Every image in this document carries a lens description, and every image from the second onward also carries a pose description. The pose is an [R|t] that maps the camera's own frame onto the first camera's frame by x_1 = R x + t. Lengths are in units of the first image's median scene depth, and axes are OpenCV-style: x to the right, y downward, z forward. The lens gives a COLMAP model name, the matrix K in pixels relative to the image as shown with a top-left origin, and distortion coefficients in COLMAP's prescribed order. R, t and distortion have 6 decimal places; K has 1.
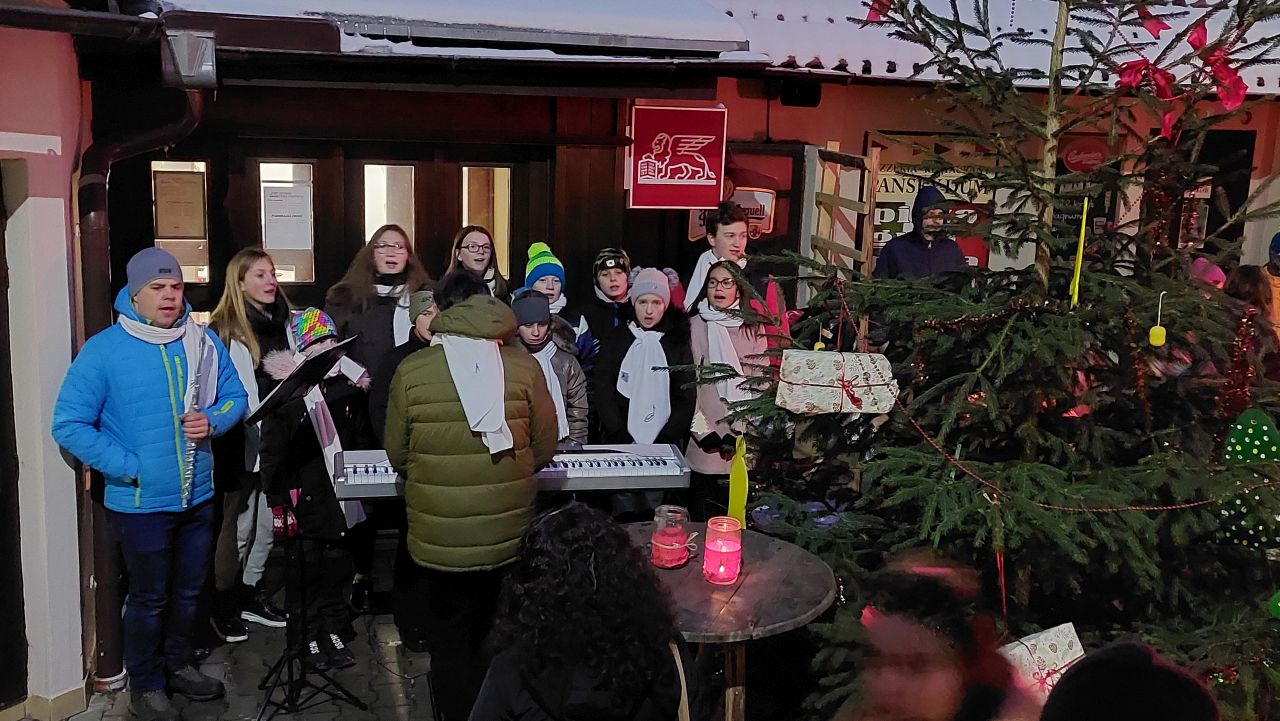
lens RADIAL K [[1414.1, 0, 655.0], [0, 1414.1, 368.3], [0, 0, 1]] dist [0.058014, 0.000000]
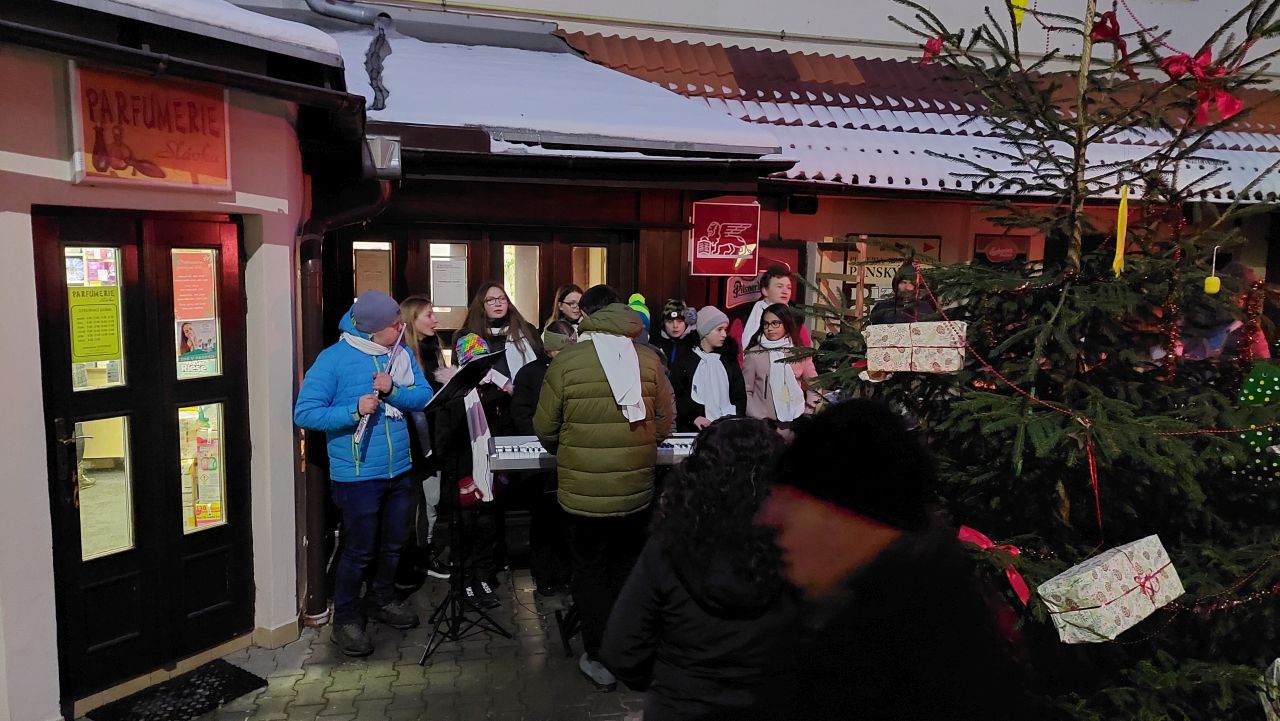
lens RADIAL K [[915.6, 0, 641.3], [0, 915.6, 360.8], [0, 0, 1]] dist [0.062692, -0.061295]
pose [[0.999503, -0.014017, -0.028247, -0.054341], [0.011599, 0.996398, -0.084008, 0.057046], [0.029322, 0.083639, 0.996065, 0.138691]]
